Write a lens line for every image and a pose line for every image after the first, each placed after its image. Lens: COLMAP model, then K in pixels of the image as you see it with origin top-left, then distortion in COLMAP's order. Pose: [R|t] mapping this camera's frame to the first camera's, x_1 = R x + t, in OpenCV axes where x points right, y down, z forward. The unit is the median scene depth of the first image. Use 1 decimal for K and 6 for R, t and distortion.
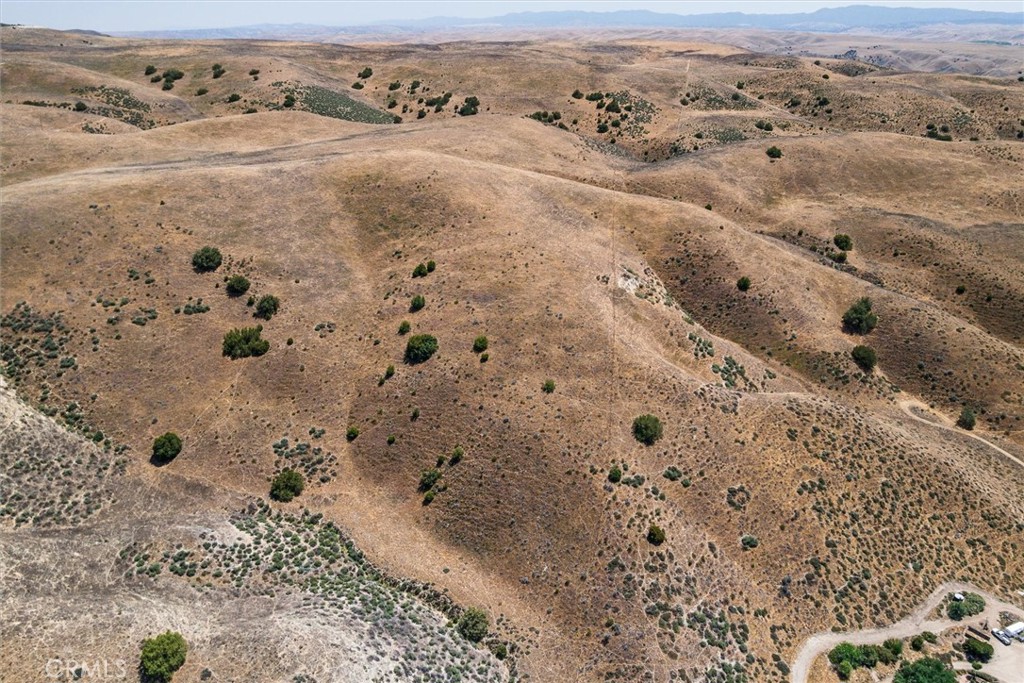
lens RADIAL K [[724.4, 0, 512.0], [0, 724.4, 341.5], [0, 0, 1]] dist [-0.039446, 0.006825]
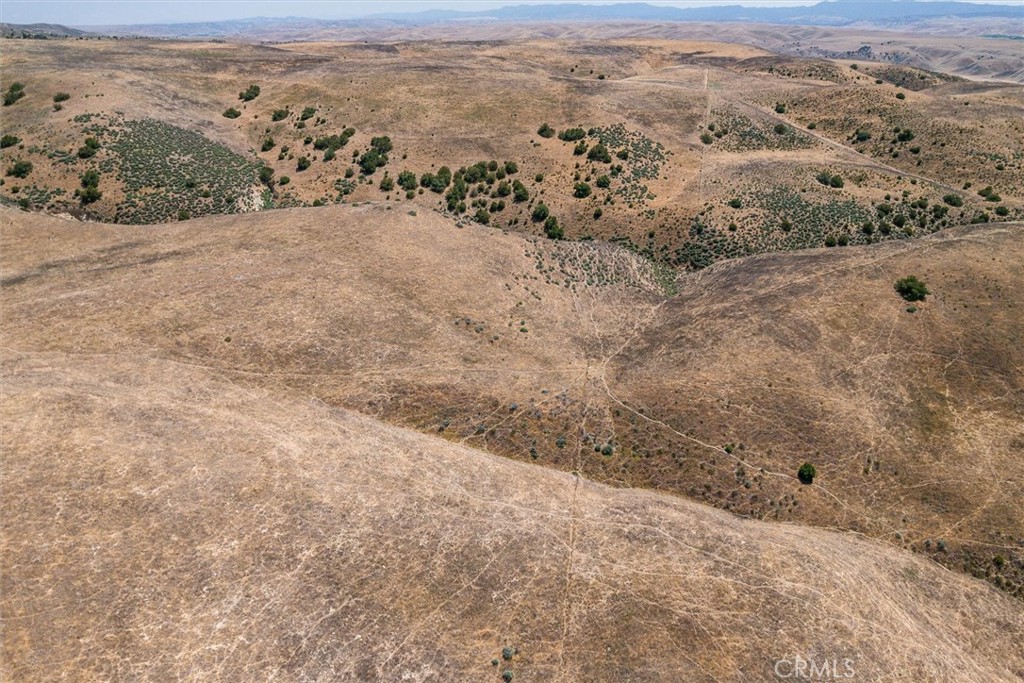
lens RADIAL K [[724.4, 0, 512.0], [0, 724.4, 341.5], [0, 0, 1]] dist [-0.039446, 0.006825]
pose [[0.999994, -0.001382, 0.003120, 0.057393], [0.001356, 0.999966, 0.008146, -0.155093], [-0.003131, -0.008142, 0.999962, 0.338708]]
